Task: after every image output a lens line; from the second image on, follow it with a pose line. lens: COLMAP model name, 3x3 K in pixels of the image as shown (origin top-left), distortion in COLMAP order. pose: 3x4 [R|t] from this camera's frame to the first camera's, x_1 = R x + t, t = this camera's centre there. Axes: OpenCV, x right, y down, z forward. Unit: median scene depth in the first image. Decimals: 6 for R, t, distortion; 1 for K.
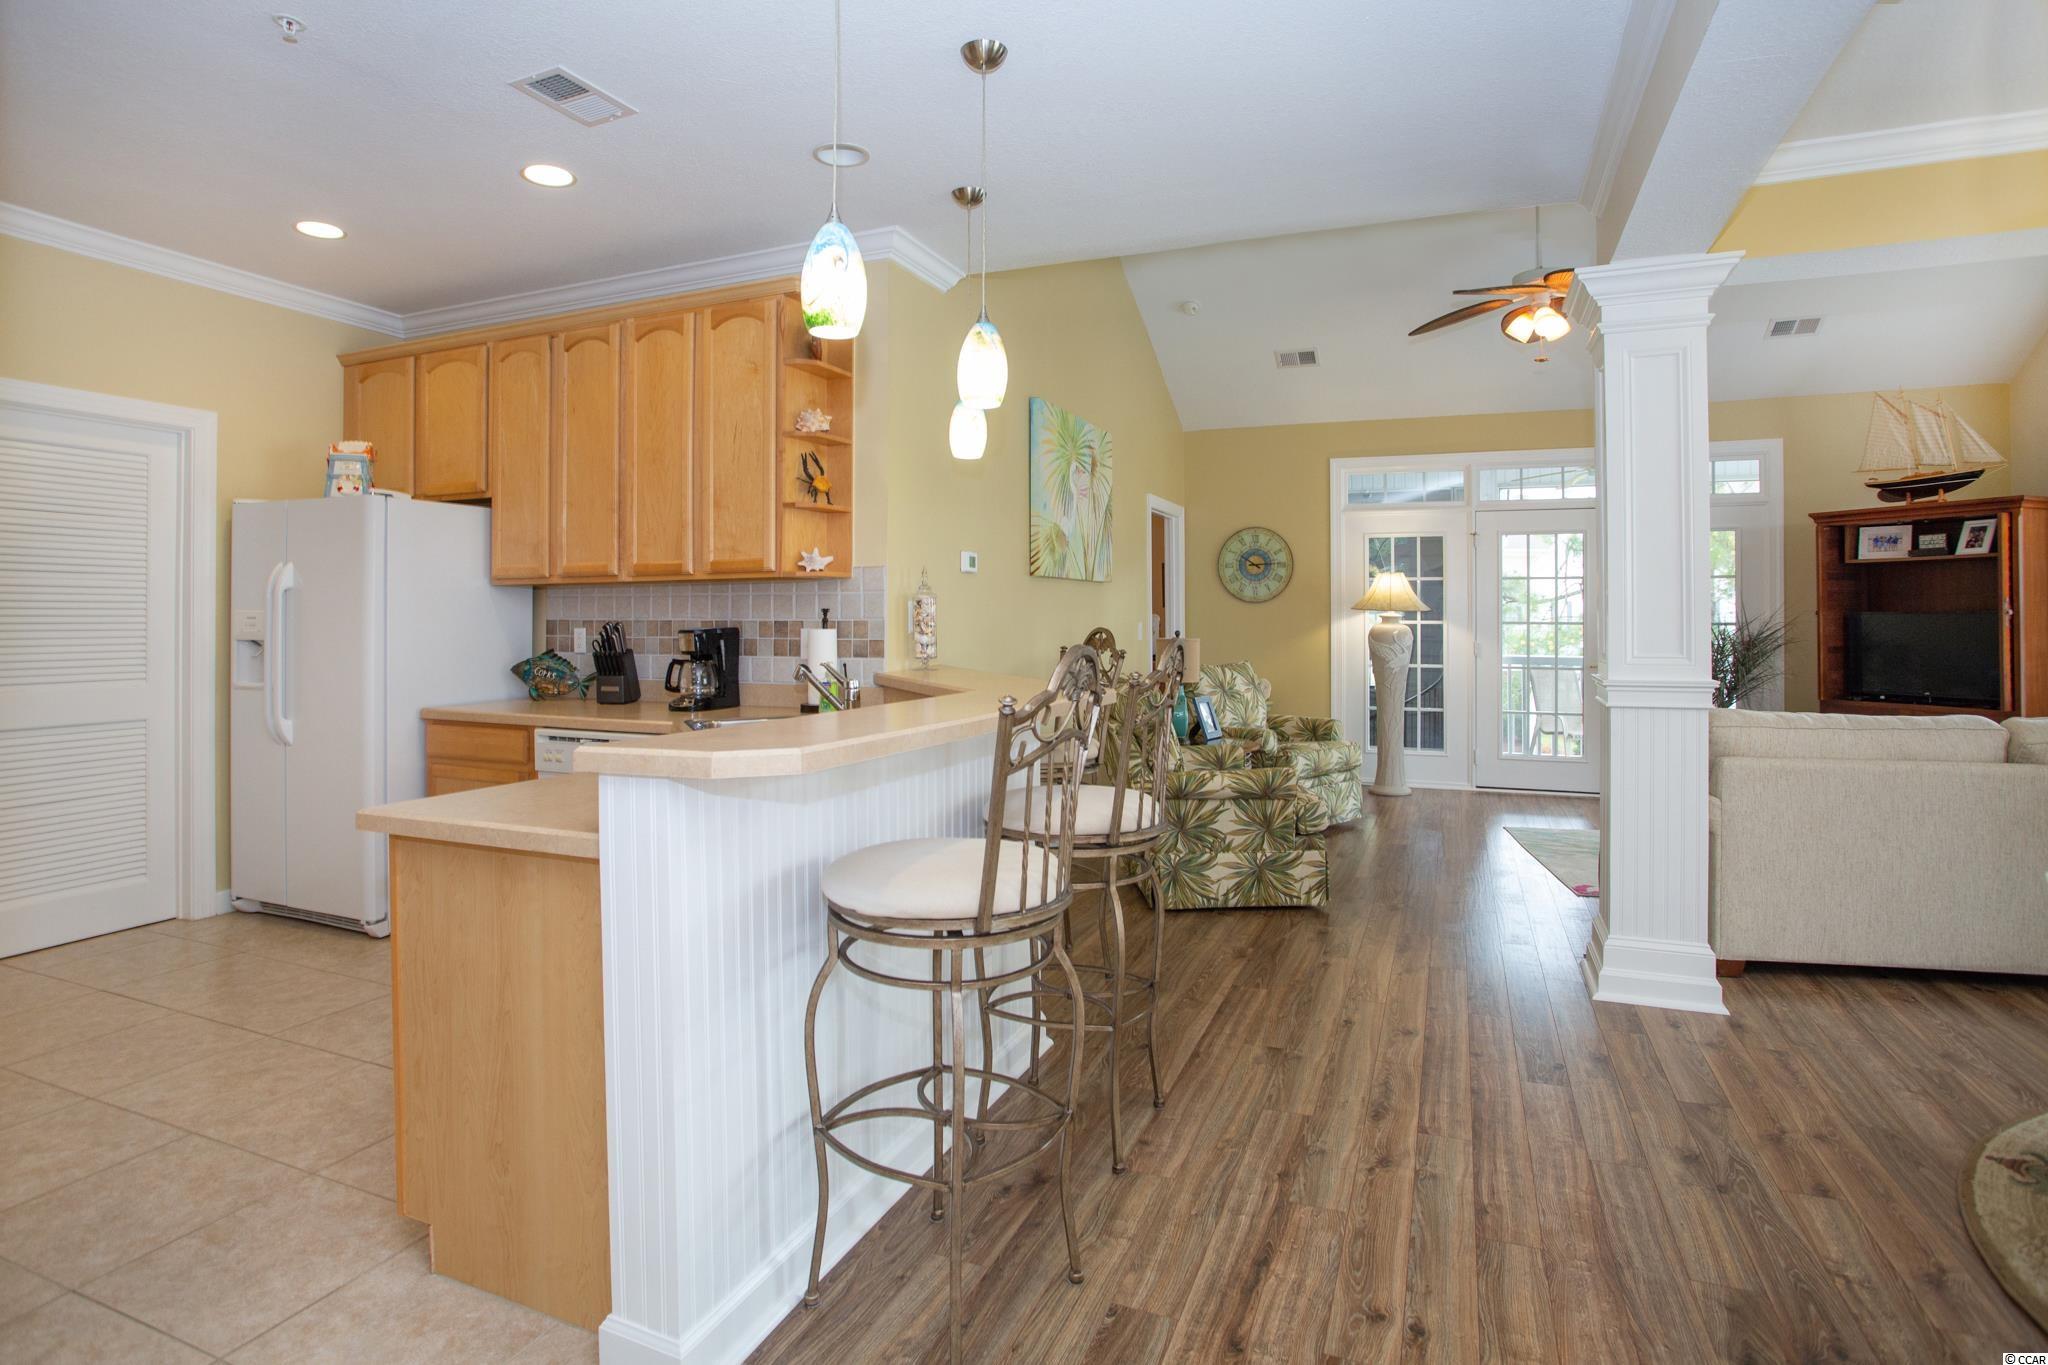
lens RADIAL K [[1009.1, 0, 1052.6], [0, 1009.1, 616.0], [0, 0, 1]] dist [-0.022665, 0.007553]
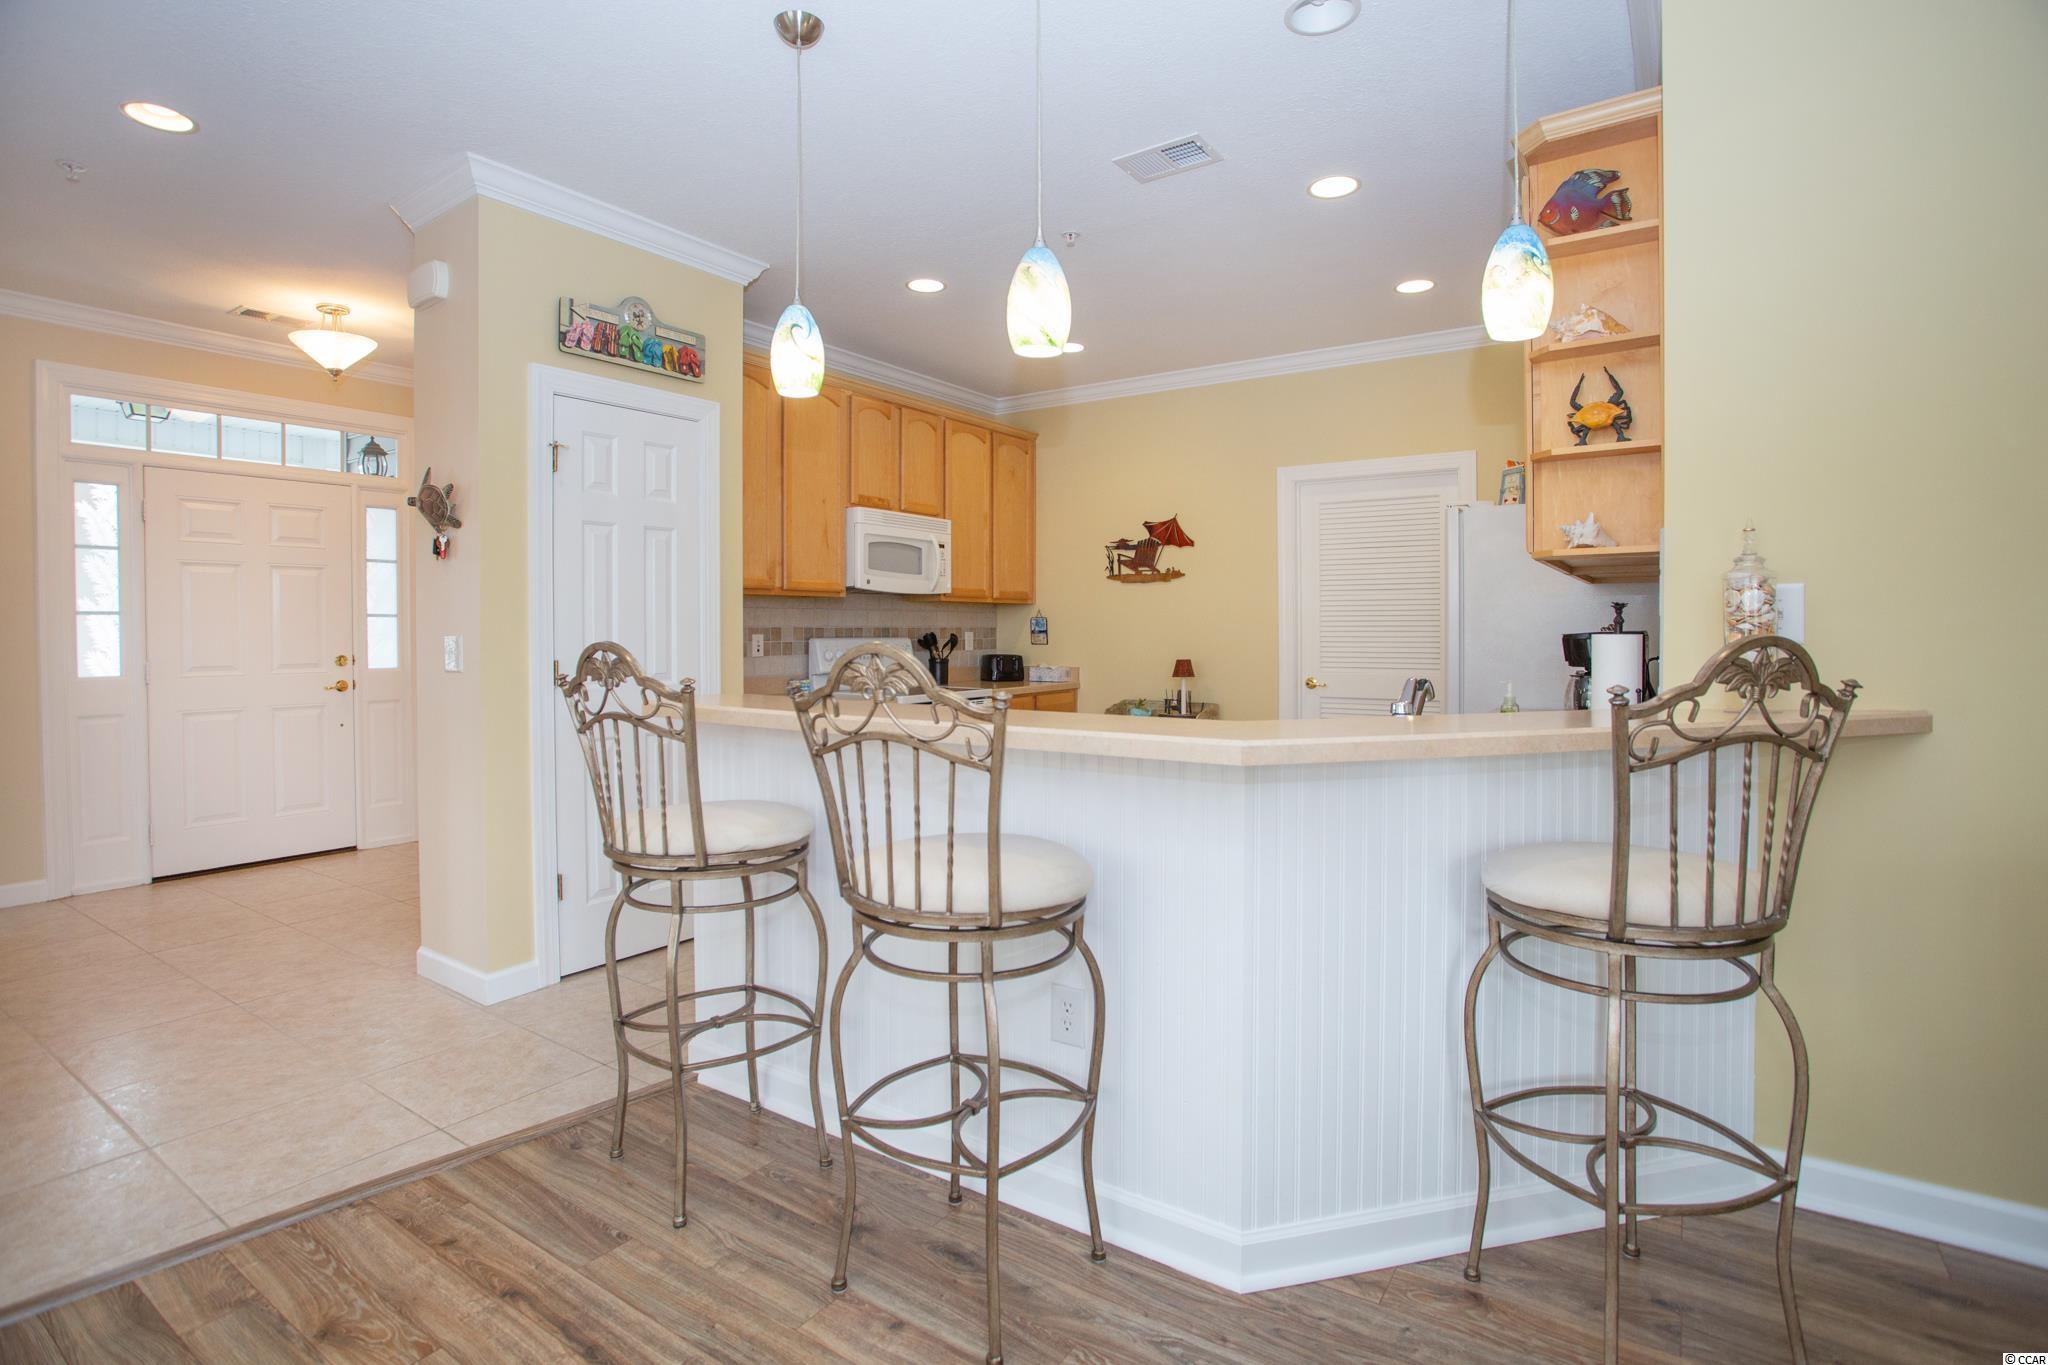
lens RADIAL K [[1009.1, 0, 1018.8], [0, 1009.1, 638.9], [0, 0, 1]] dist [-0.022665, 0.007553]
pose [[-0.204752, 0.012627, -0.978732, 0.437581], [0.000702, 0.999918, 0.012754, 0.005598], [0.978814, 0.001924, -0.204744, 0.690009]]
